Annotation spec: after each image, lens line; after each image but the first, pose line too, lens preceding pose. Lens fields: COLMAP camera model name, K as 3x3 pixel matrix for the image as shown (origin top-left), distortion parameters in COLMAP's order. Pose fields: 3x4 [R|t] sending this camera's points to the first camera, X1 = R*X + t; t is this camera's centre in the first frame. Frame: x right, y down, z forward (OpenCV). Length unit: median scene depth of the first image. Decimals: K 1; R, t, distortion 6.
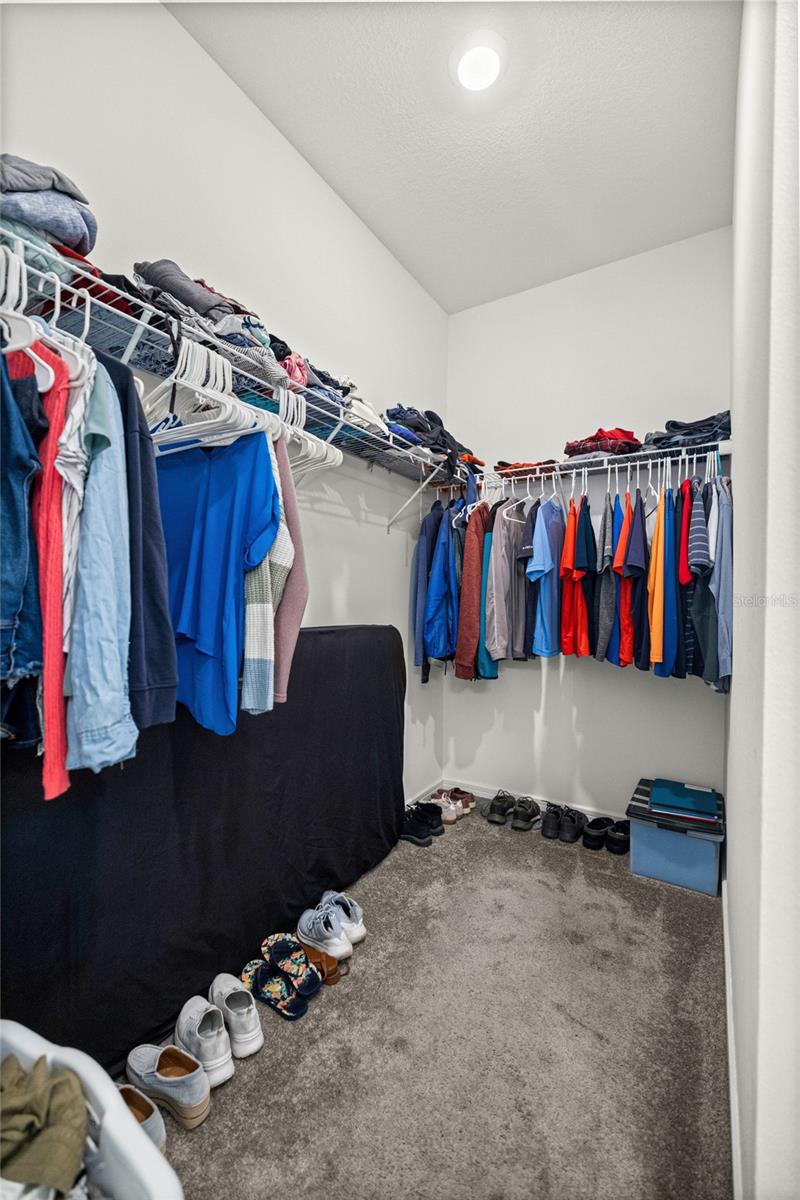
lens RADIAL K [[506.5, 0, 402.0], [0, 506.5, 599.2], [0, 0, 1]] dist [0.000011, -0.000910]
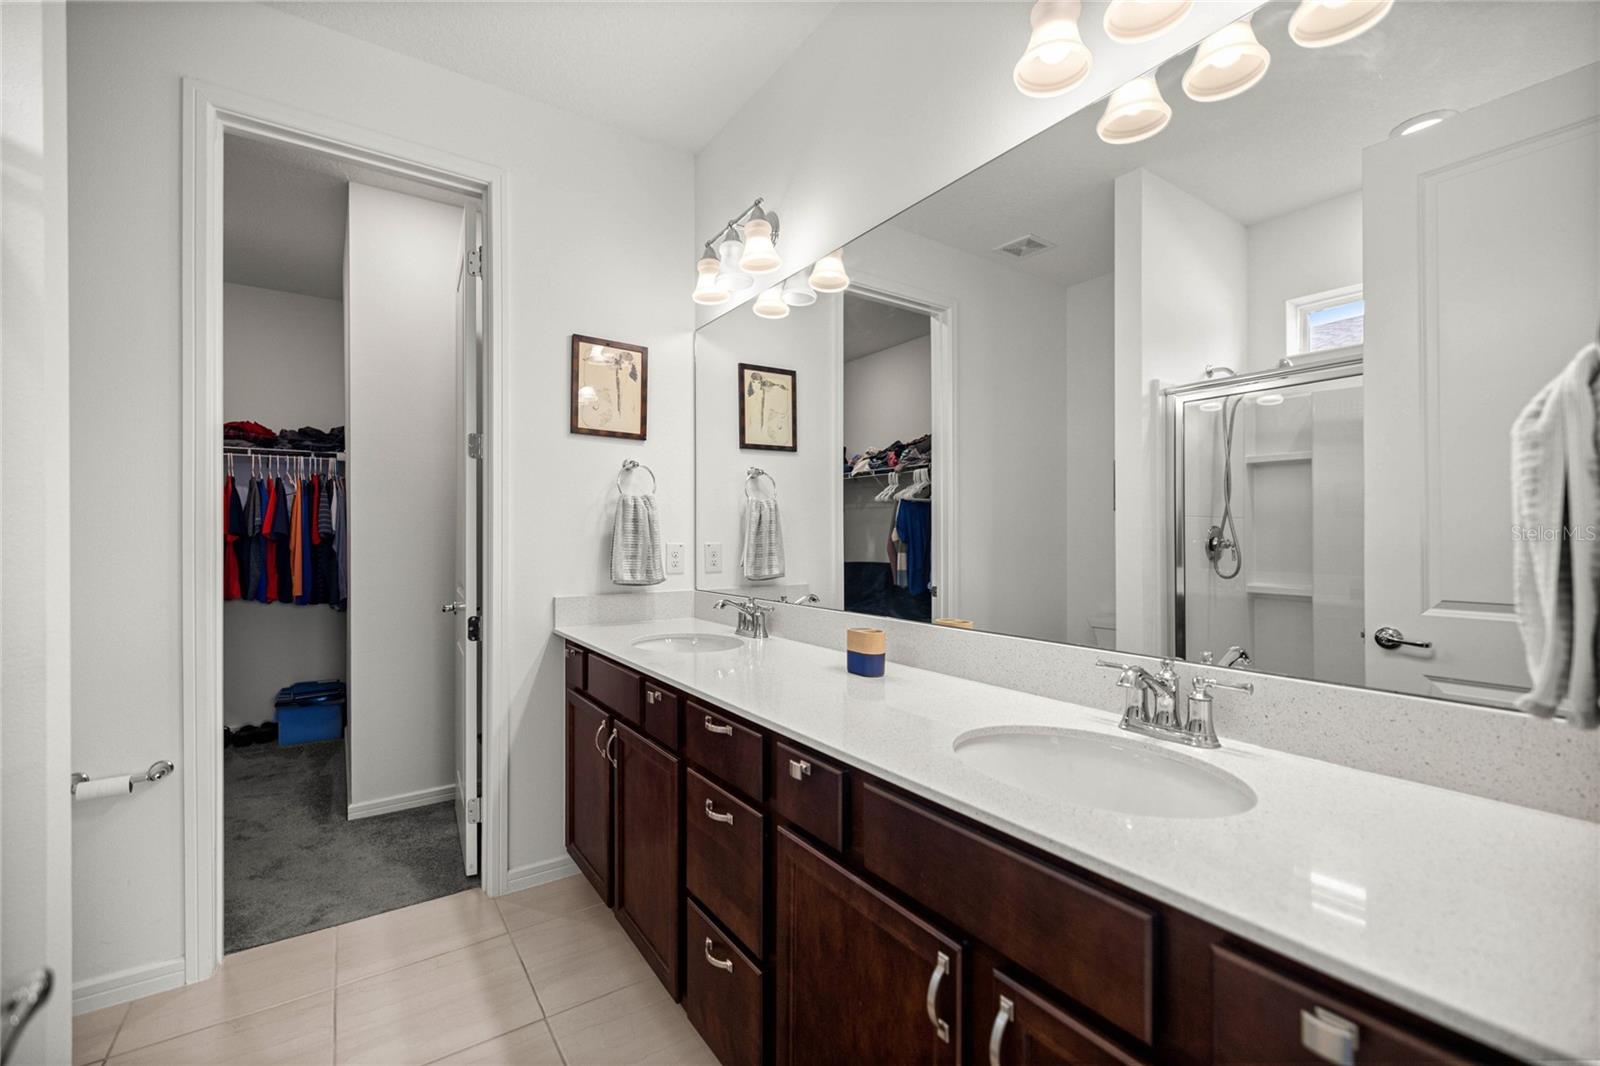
lens RADIAL K [[675.3, 0, 799.4], [0, 675.3, 523.4], [0, 0, 1]] dist [0.000011, -0.000910]
pose [[0.405891, -0.002228, 0.913919, -0.706677], [0.024145, 0.999674, -0.008286, -0.038605], [-0.913603, 0.025429, 0.405812, -1.155398]]
